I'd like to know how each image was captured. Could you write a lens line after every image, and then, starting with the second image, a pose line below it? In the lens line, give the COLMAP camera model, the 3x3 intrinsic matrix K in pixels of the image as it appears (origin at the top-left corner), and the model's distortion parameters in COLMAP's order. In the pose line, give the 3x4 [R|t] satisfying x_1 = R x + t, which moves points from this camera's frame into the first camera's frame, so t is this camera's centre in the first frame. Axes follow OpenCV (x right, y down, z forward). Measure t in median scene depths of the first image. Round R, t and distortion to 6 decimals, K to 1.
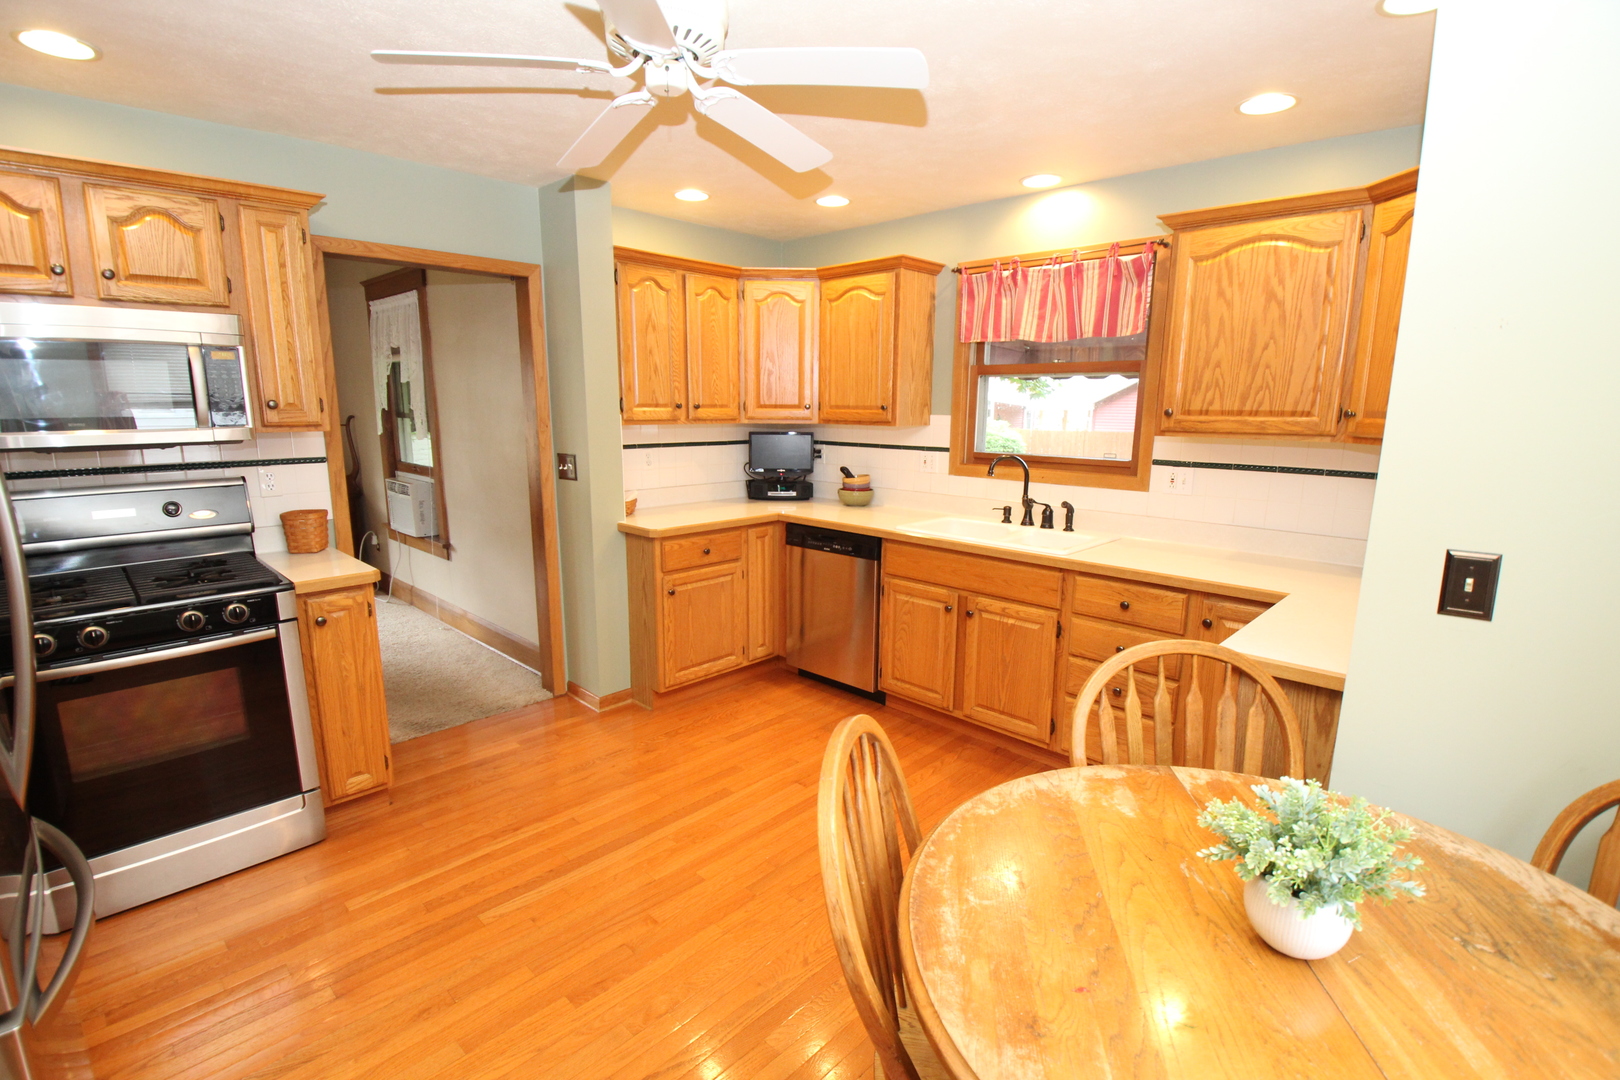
lens RADIAL K [[755.2, 0, 805.8], [0, 755.2, 554.2], [0, 0, 1]] dist [-0.000022, -0.014975]
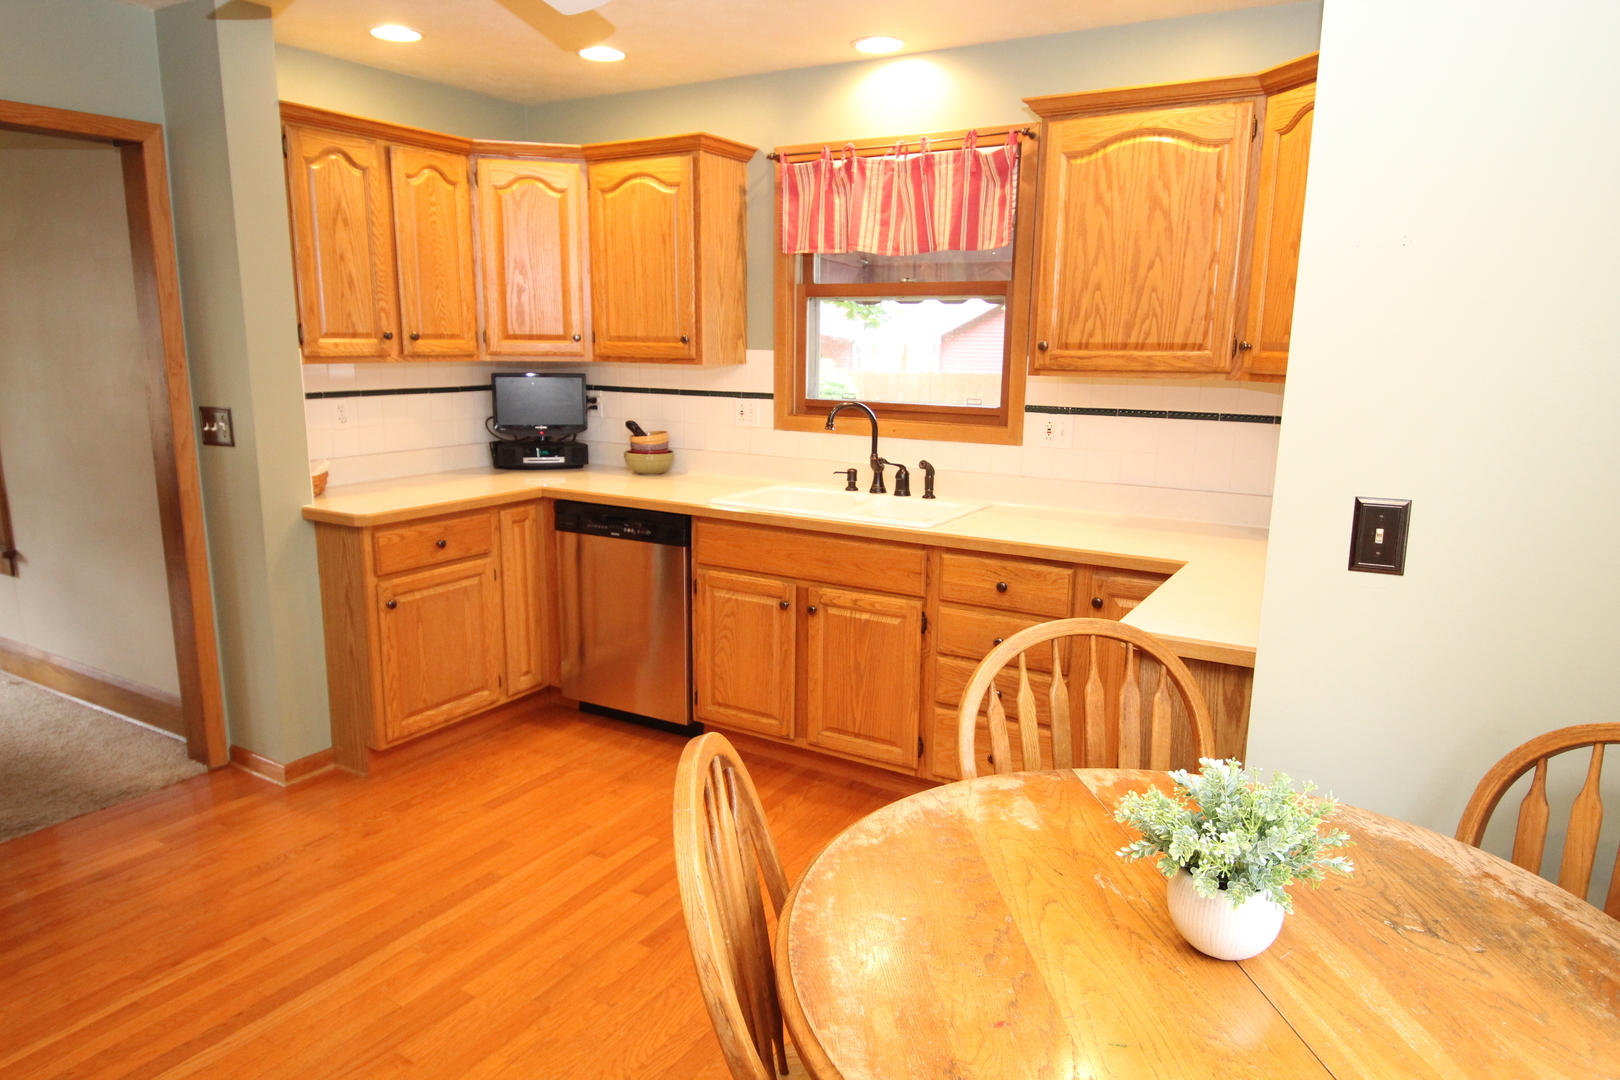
lens RADIAL K [[1028.4, 0, 803.8], [0, 1028.4, 550.9], [0, 0, 1]] dist [0.027862, -0.035824]
pose [[0.974837, -0.042936, 0.218743, -0.016883], [0.040927, 0.999068, 0.013709, 0.004669], [-0.219128, -0.004411, 0.975686, -0.017016]]
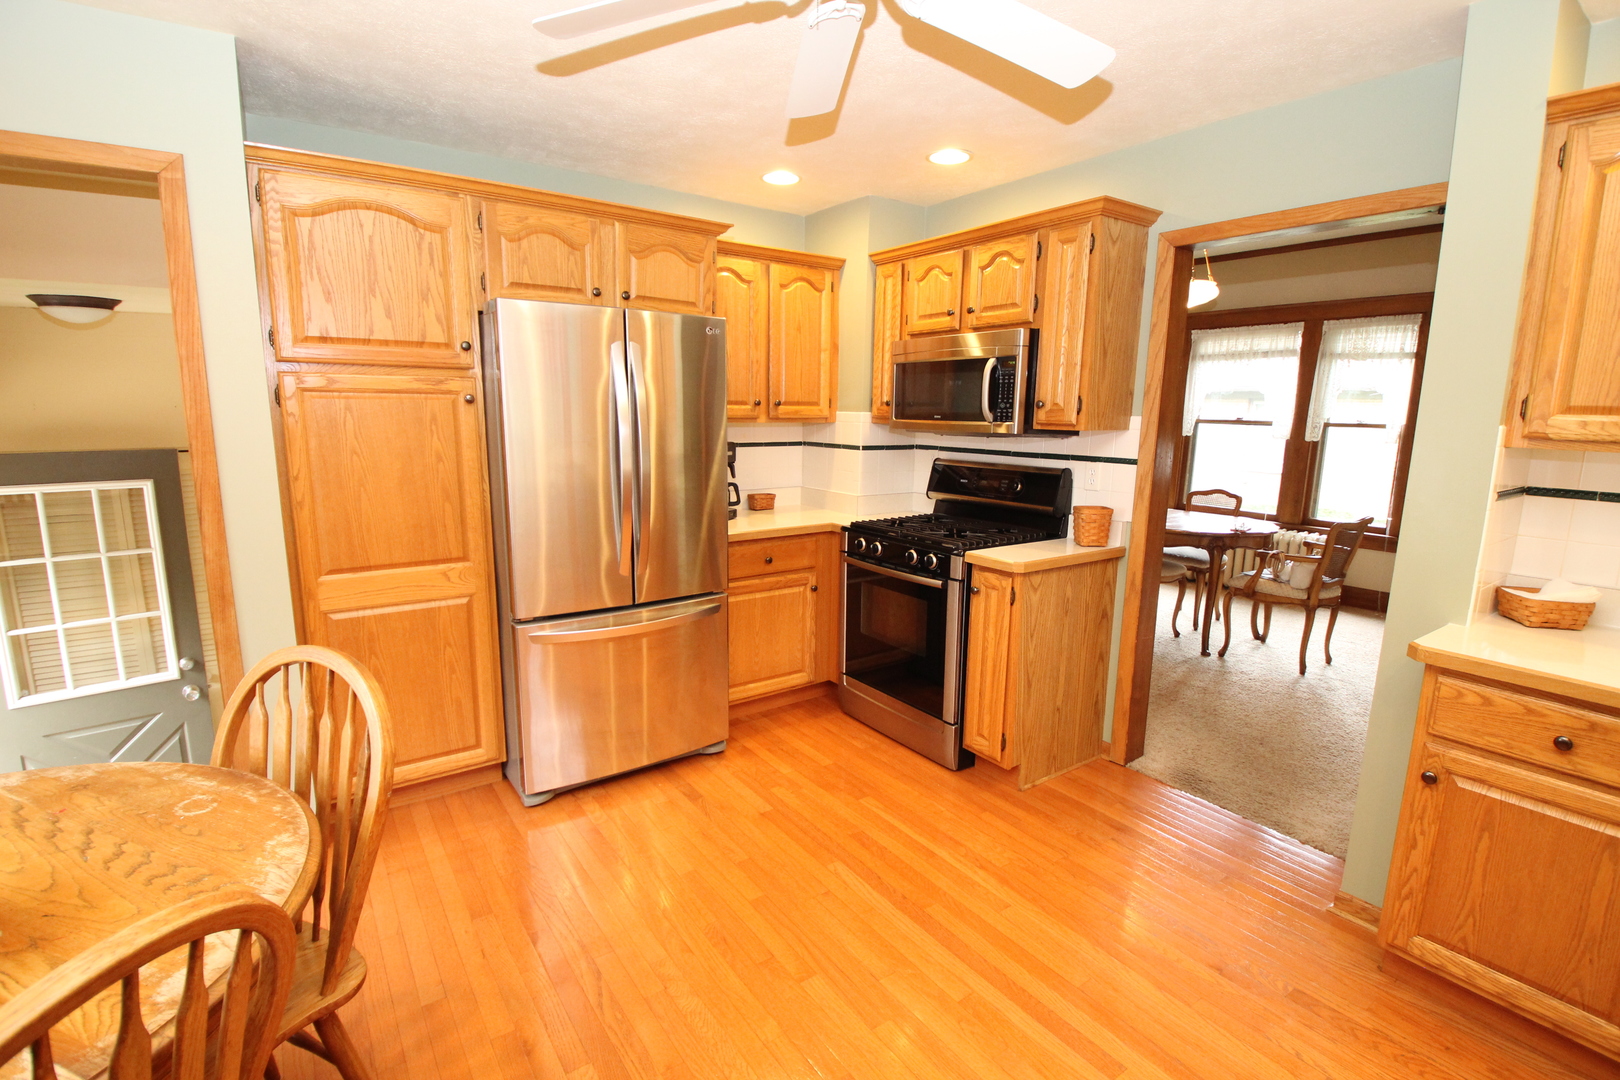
lens RADIAL K [[755.2, 0, 807.0], [0, 755.2, 540.2], [0, 0, 1]] dist [-0.000022, -0.014975]
pose [[-0.191020, 0.173085, -0.966205, 1.023920], [-0.196137, 0.957750, 0.210347, -0.357715], [0.961791, 0.229689, -0.149001, 1.826220]]
